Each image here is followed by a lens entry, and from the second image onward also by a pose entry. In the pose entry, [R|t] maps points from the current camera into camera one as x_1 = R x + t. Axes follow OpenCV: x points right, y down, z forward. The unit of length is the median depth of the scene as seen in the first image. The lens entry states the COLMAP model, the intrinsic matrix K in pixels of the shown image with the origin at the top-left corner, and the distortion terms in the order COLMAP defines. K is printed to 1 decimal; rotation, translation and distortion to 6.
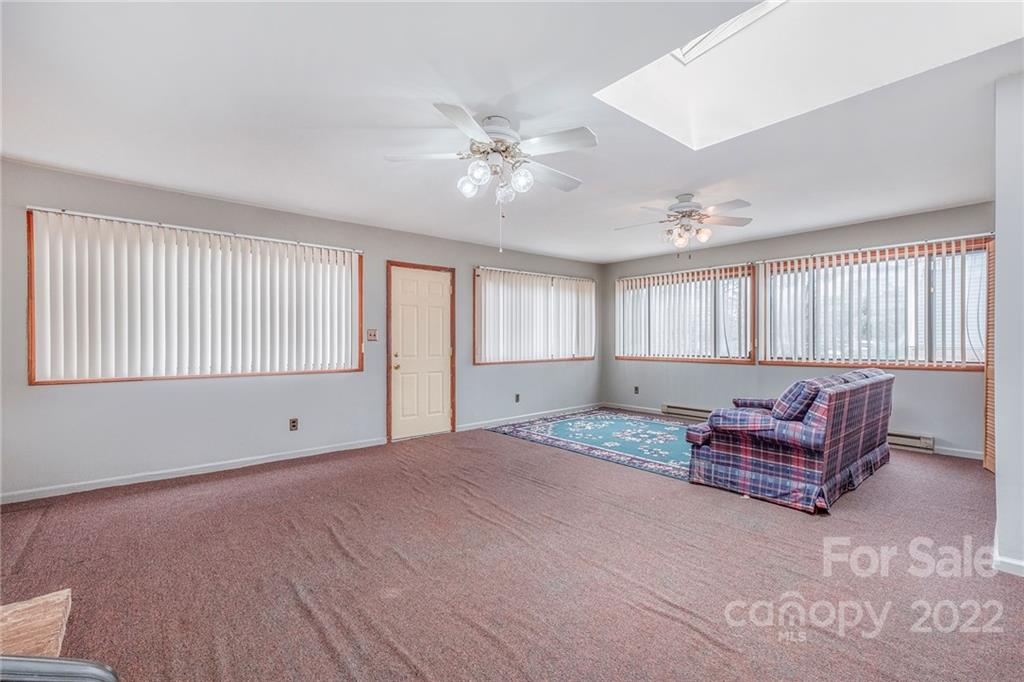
lens RADIAL K [[444.0, 0, 511.4], [0, 444.0, 344.7], [0, 0, 1]] dist [0.008040, -0.002392]
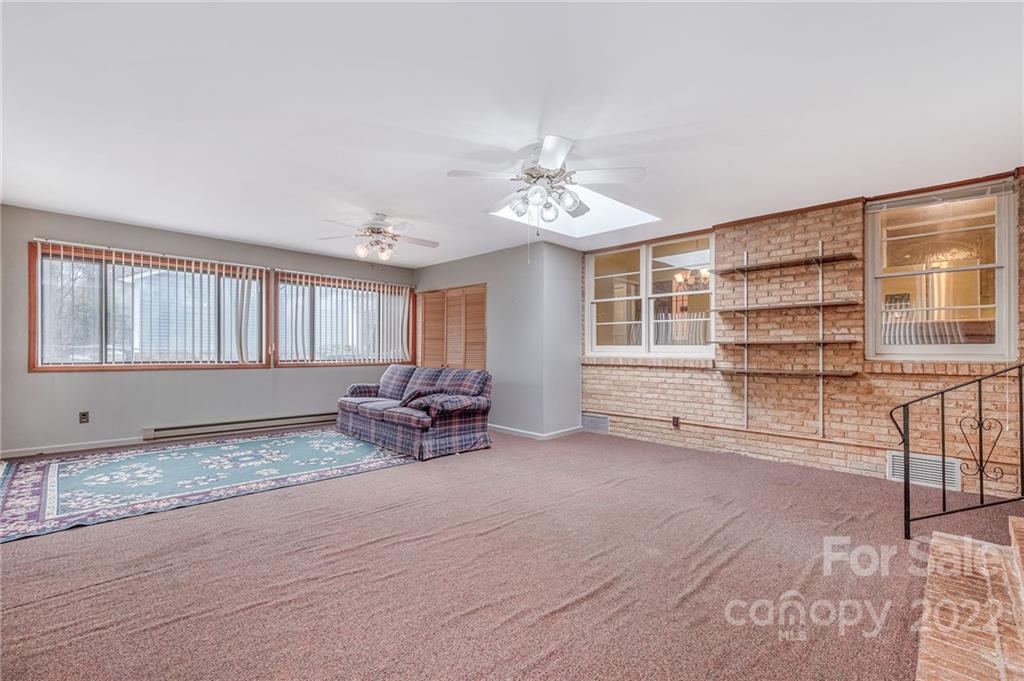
lens RADIAL K [[444.0, 0, 512.0], [0, 444.0, 344.5], [0, 0, 1]] dist [0.008040, -0.002392]
pose [[-0.079662, 0.011852, 0.996751, -0.757221], [-0.001742, 0.999926, -0.012029, 0.003045], [-0.996820, -0.002694, -0.079636, 0.769531]]
